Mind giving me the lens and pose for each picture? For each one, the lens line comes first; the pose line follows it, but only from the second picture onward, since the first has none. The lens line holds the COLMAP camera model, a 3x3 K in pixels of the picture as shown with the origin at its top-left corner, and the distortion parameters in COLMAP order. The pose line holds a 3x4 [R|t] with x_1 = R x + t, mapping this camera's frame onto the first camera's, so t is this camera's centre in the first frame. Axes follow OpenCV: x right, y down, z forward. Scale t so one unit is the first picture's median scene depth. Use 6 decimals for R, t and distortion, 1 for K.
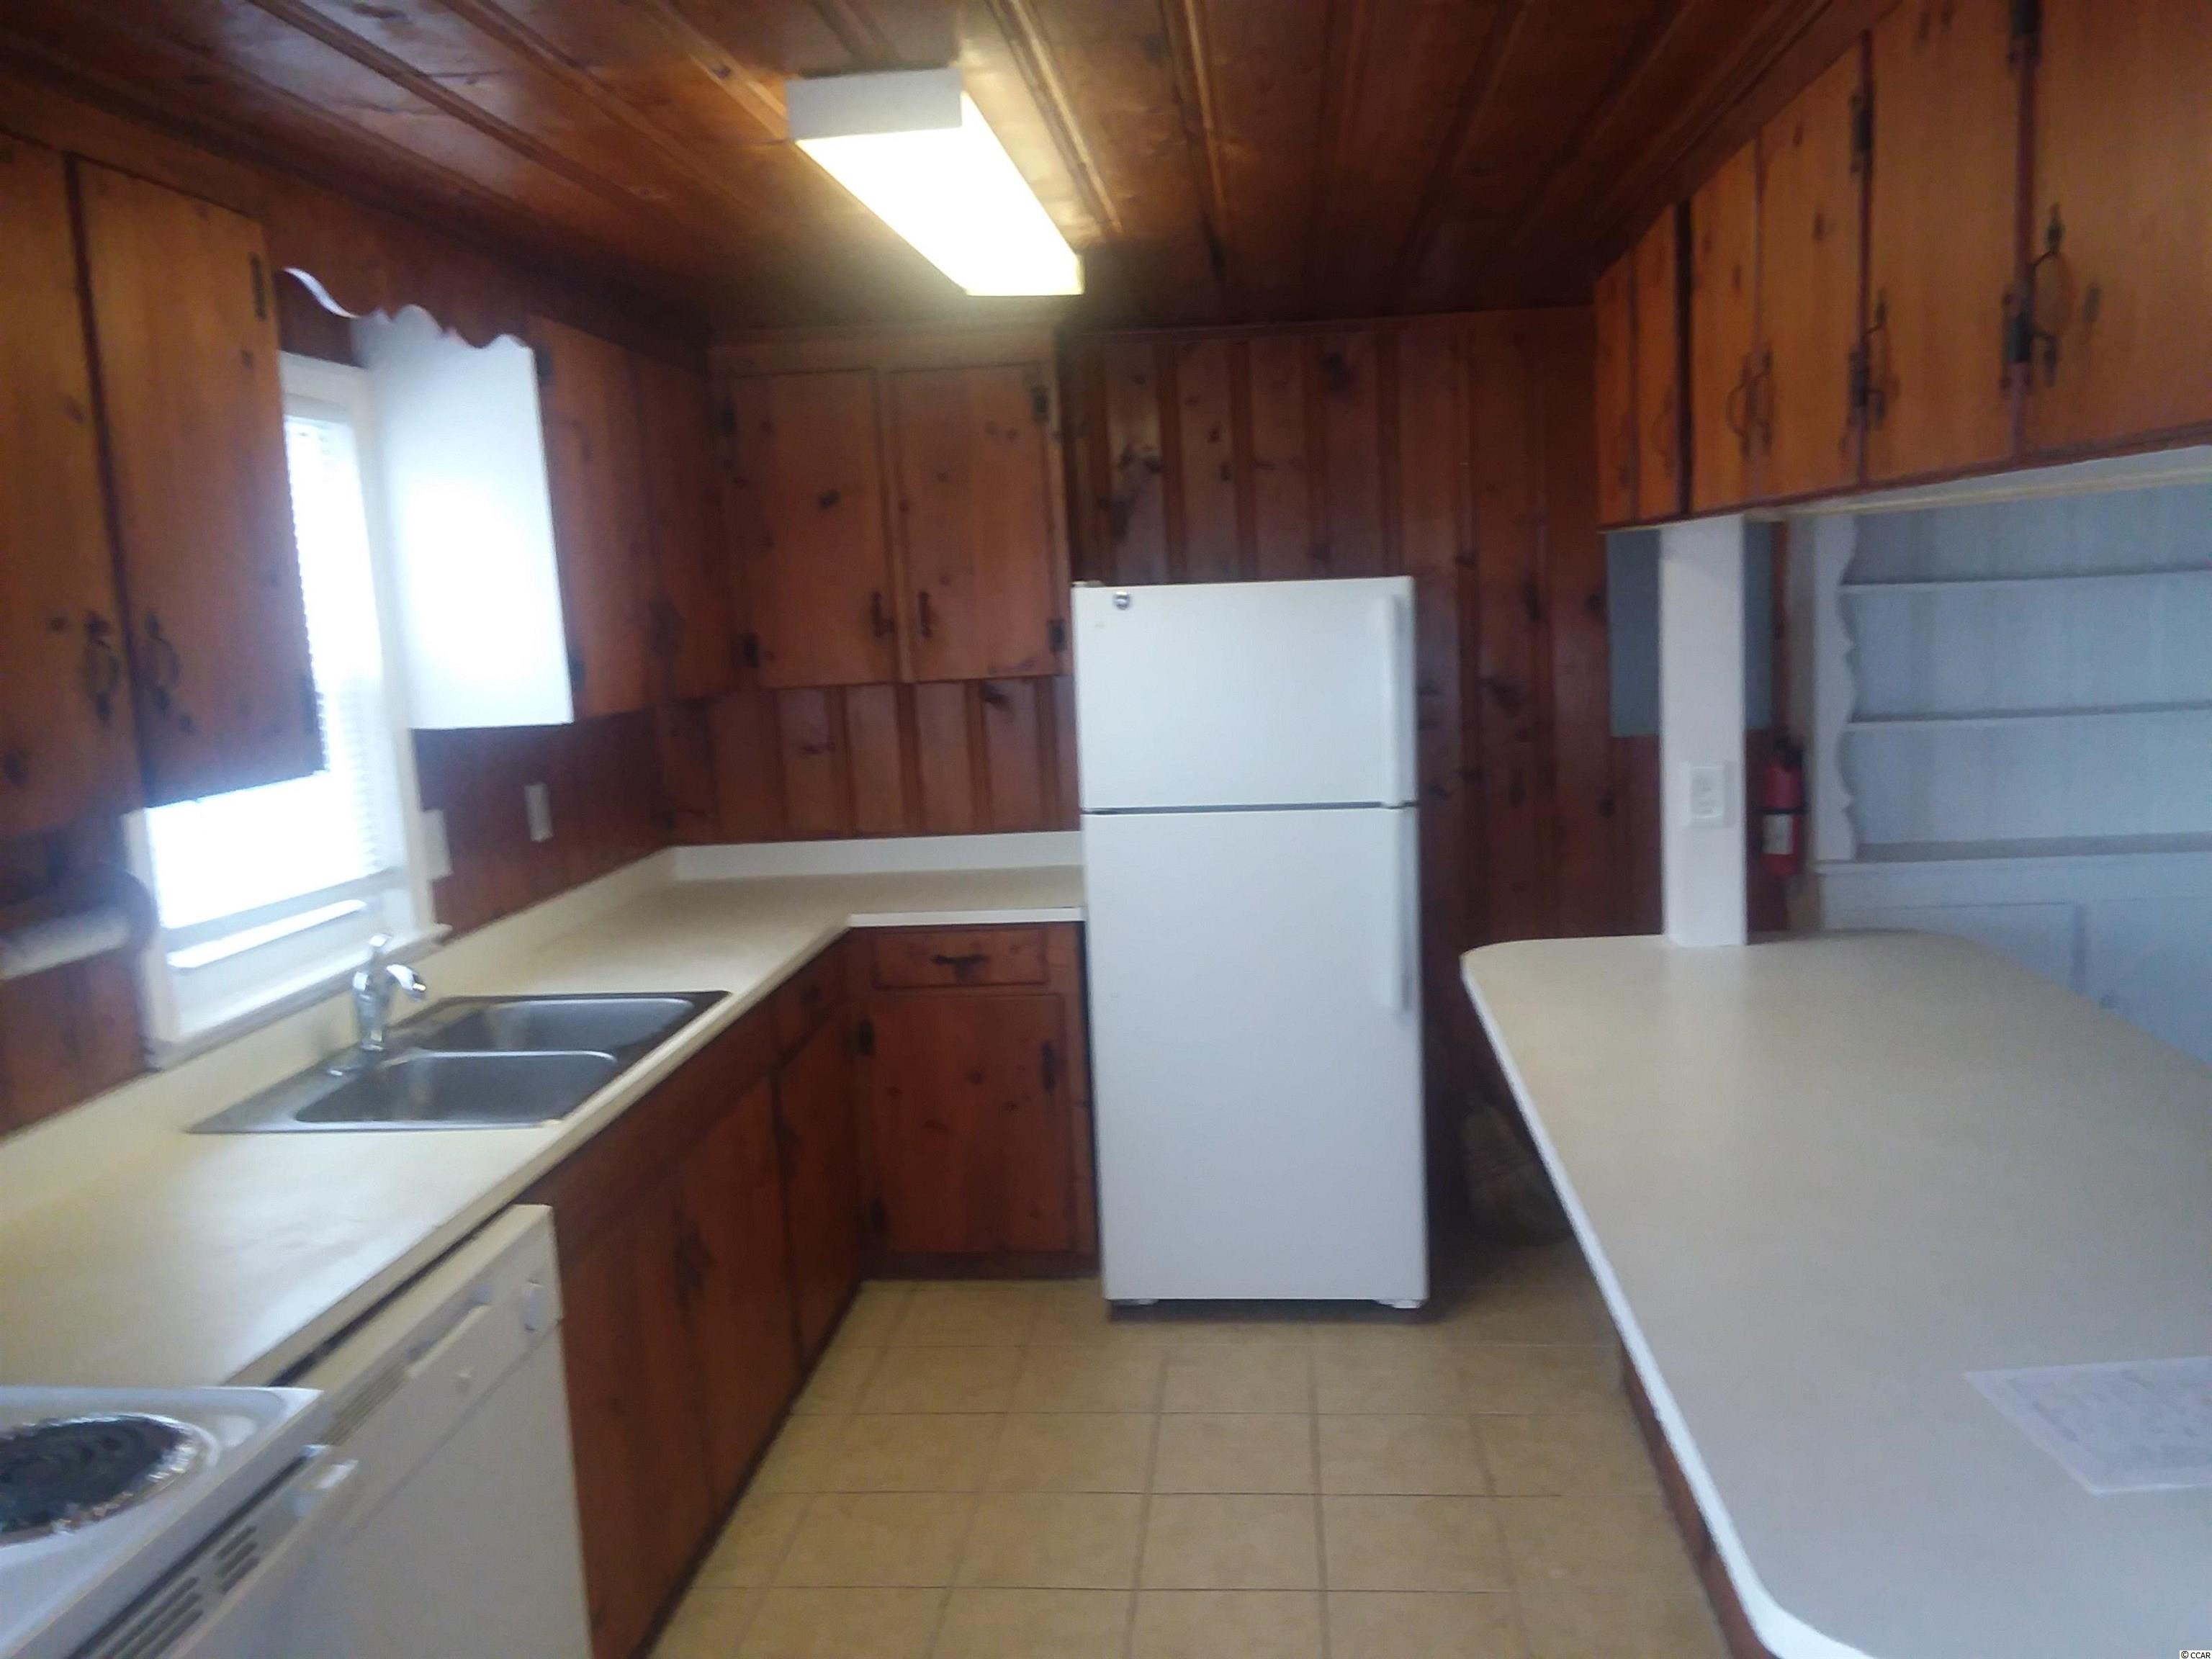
lens RADIAL K [[1755.9, 0, 1141.7], [0, 1755.9, 826.9], [0, 0, 1]] dist [0.118447, -0.222550]
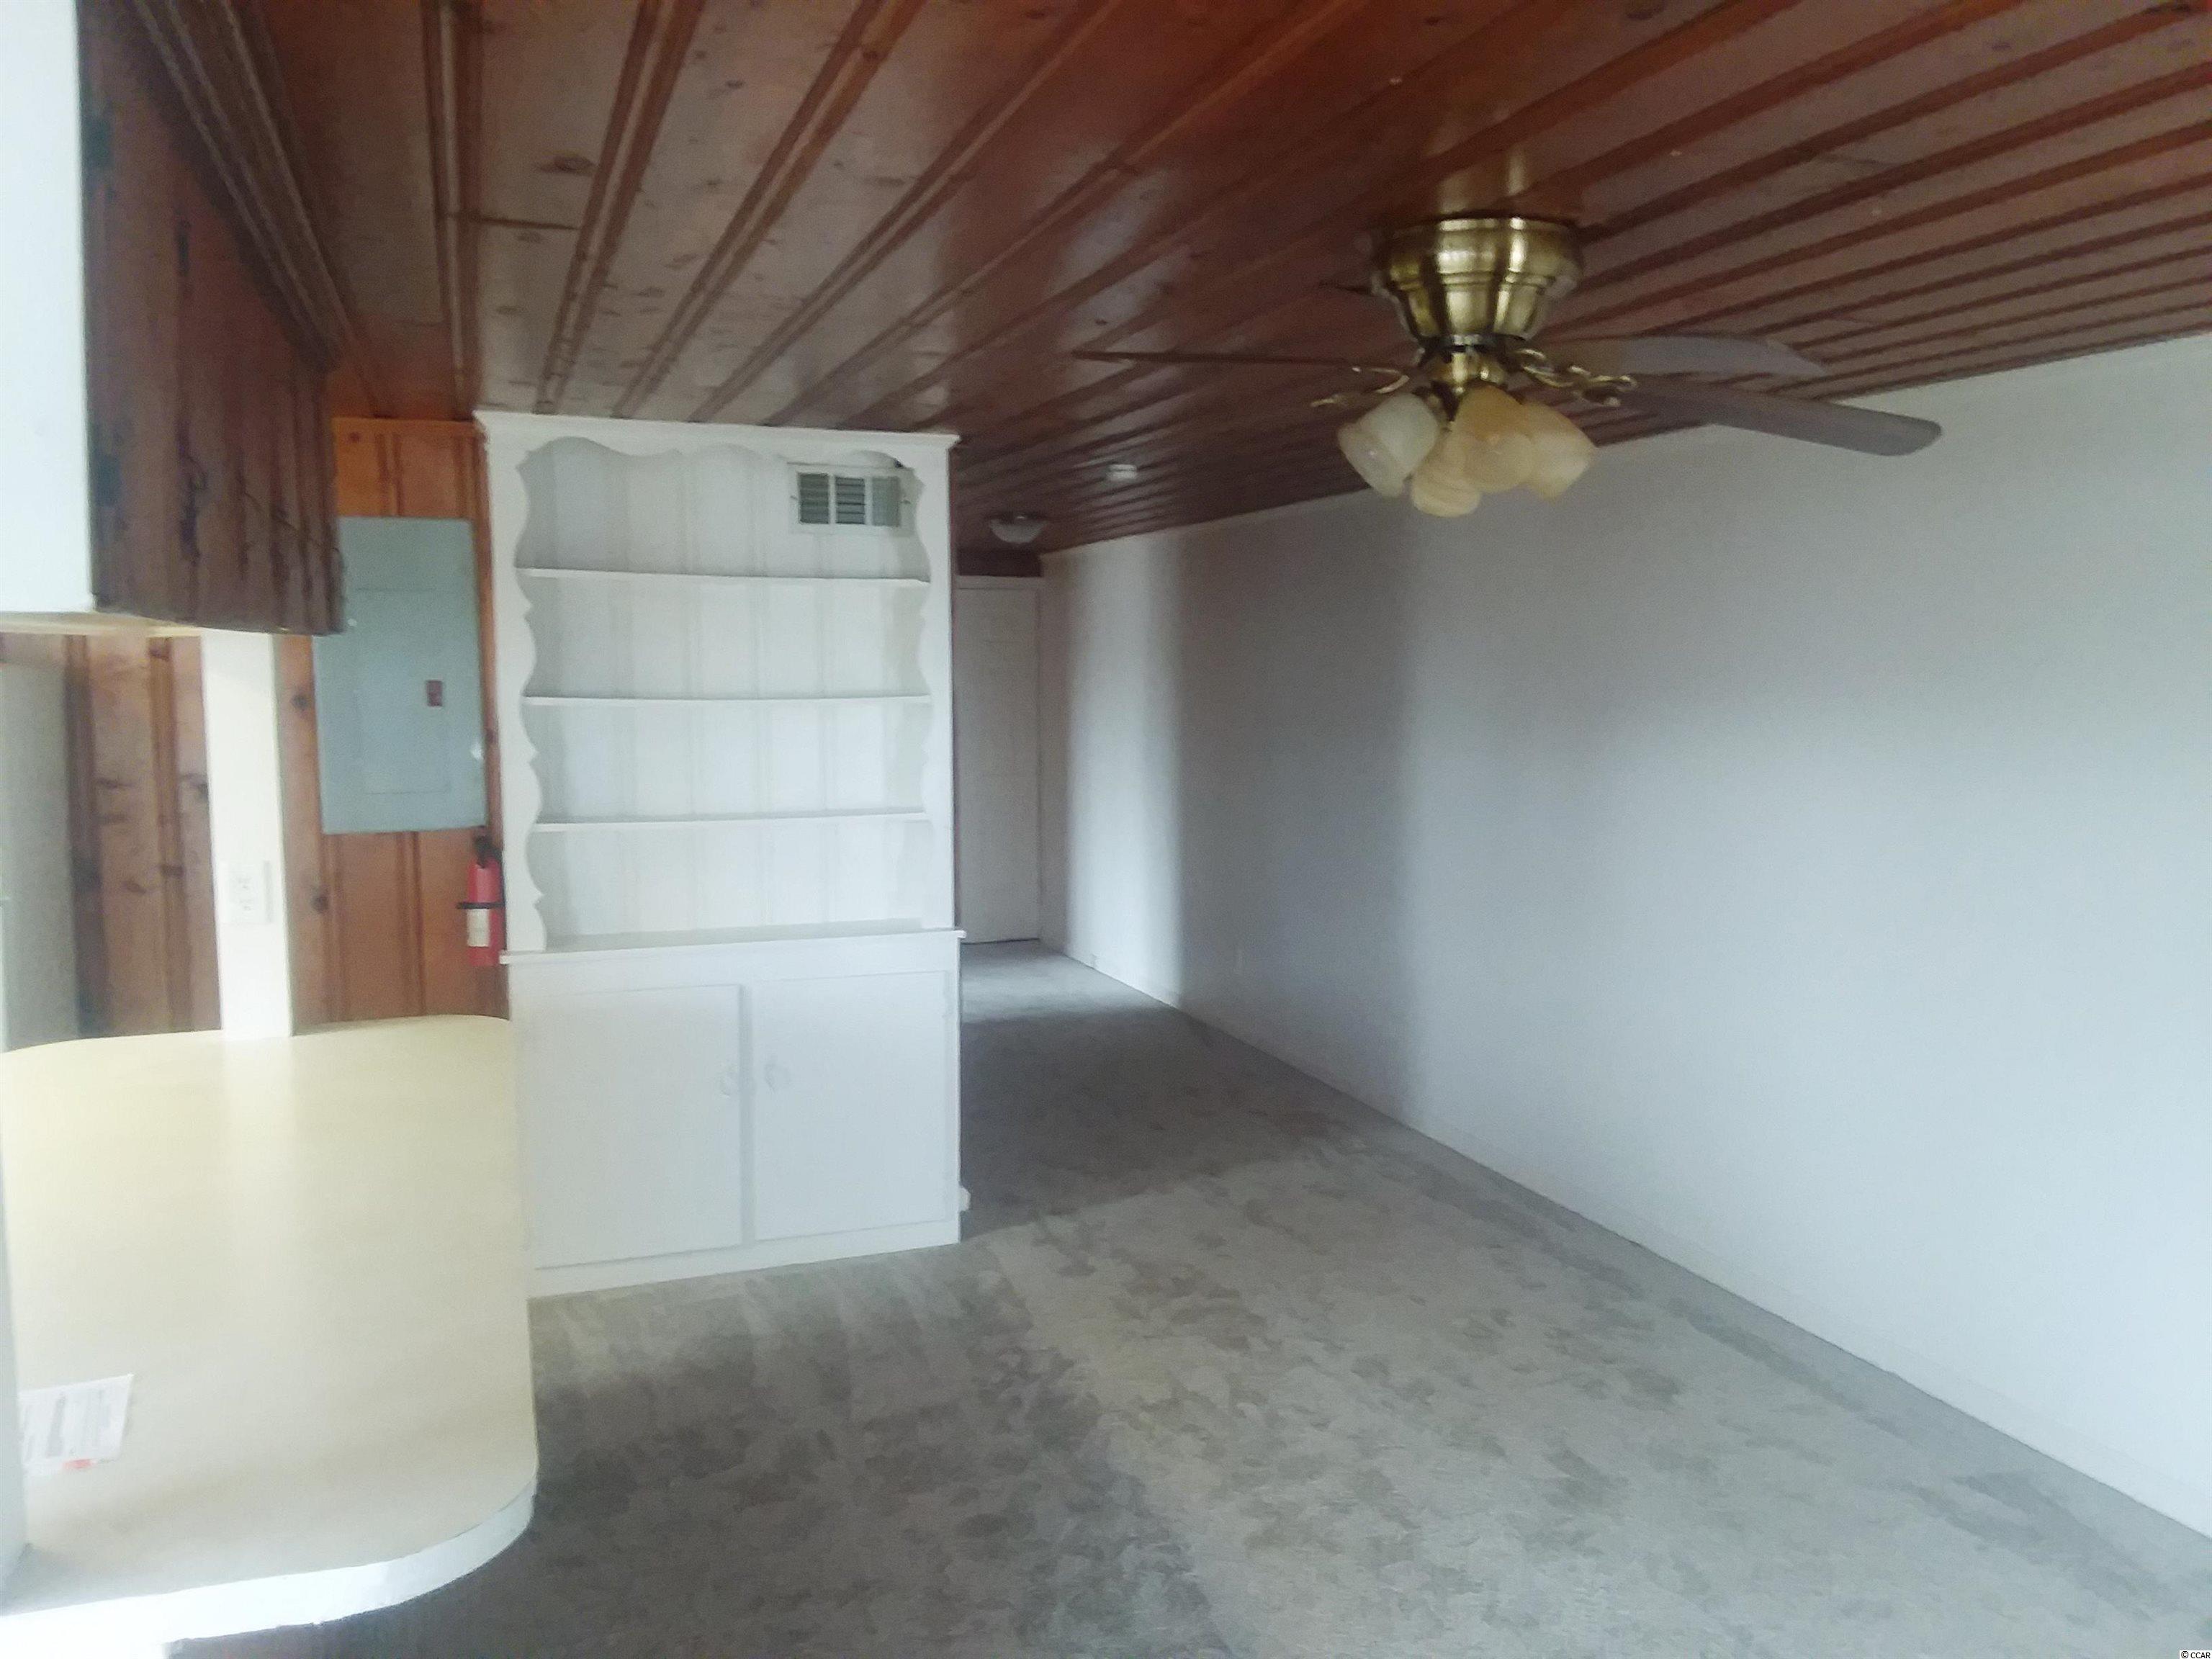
lens RADIAL K [[1755.9, 0, 1141.7], [0, 1755.9, 826.9], [0, 0, 1]] dist [0.118447, -0.222550]
pose [[0.900693, 0.011537, 0.434304, 0.247416], [0.010780, 0.998746, -0.048887, 0.000137], [-0.434323, 0.048714, 0.899439, -0.121207]]
